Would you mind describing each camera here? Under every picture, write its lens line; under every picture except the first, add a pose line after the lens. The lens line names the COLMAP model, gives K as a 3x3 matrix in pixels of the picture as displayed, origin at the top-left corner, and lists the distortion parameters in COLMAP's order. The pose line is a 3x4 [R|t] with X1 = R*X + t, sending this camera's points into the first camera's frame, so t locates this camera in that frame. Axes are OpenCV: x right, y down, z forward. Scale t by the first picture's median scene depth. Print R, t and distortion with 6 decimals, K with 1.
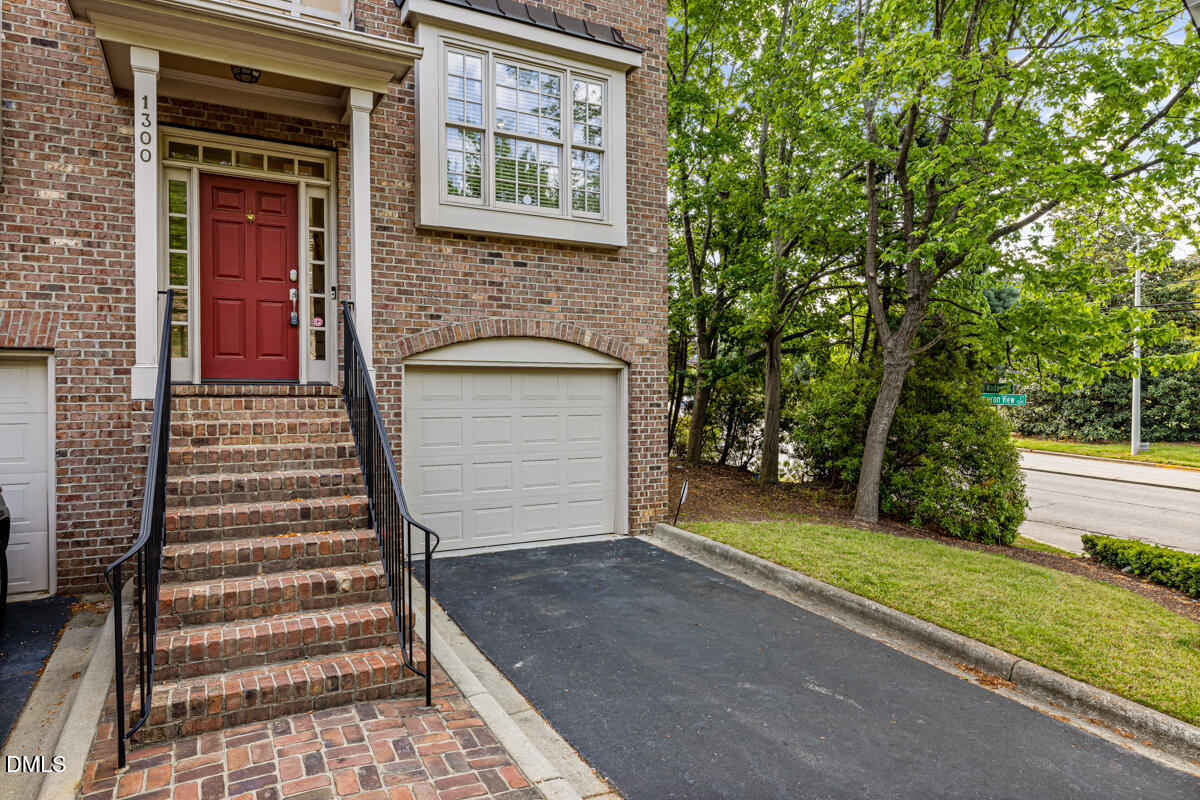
lens RADIAL K [[731.0, 0, 600.0], [0, 731.0, 400.0], [0, 0, 1]] dist [0.001263, -0.001319]
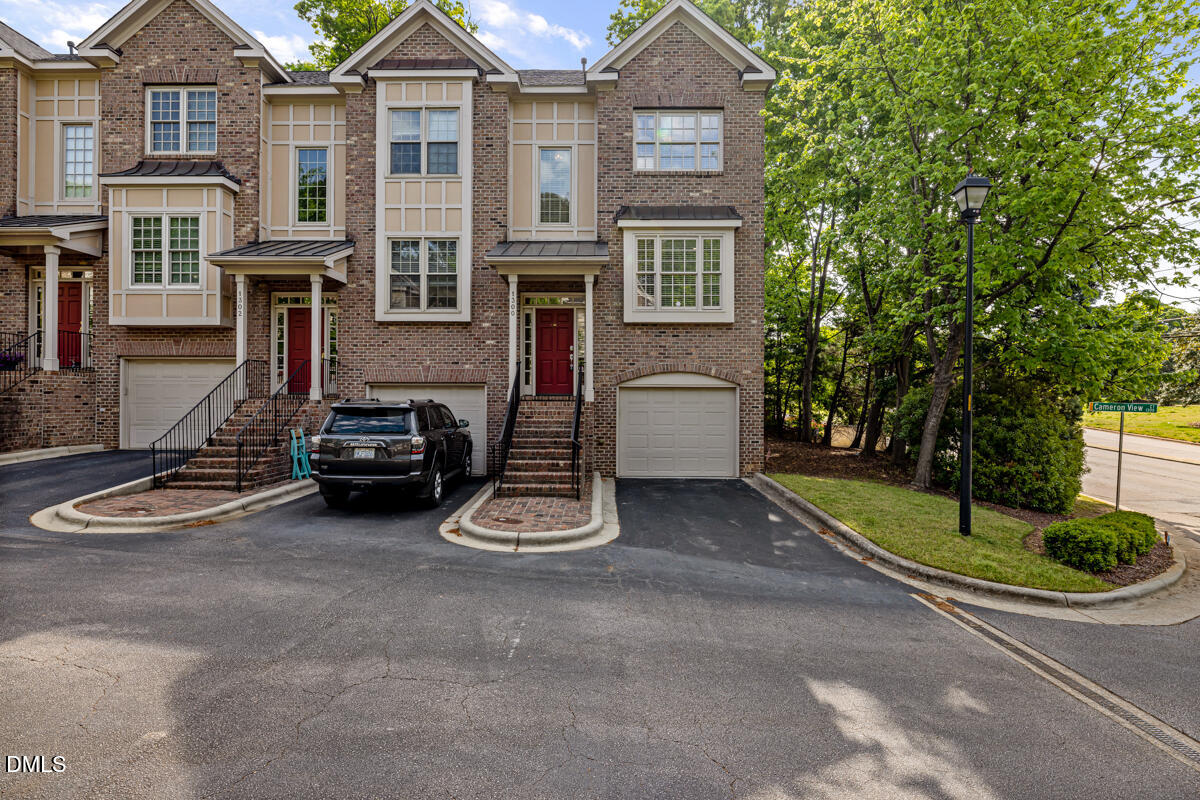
lens RADIAL K [[653.4, 0, 600.0], [0, 653.4, 400.0], [0, 0, 1]] dist [-0.000176, -0.000012]
pose [[0.880890, 0.006081, -0.473282, 0.592824], [-0.010313, 0.999927, -0.006347, 0.003806], [0.473209, 0.010472, 0.880888, -0.717330]]
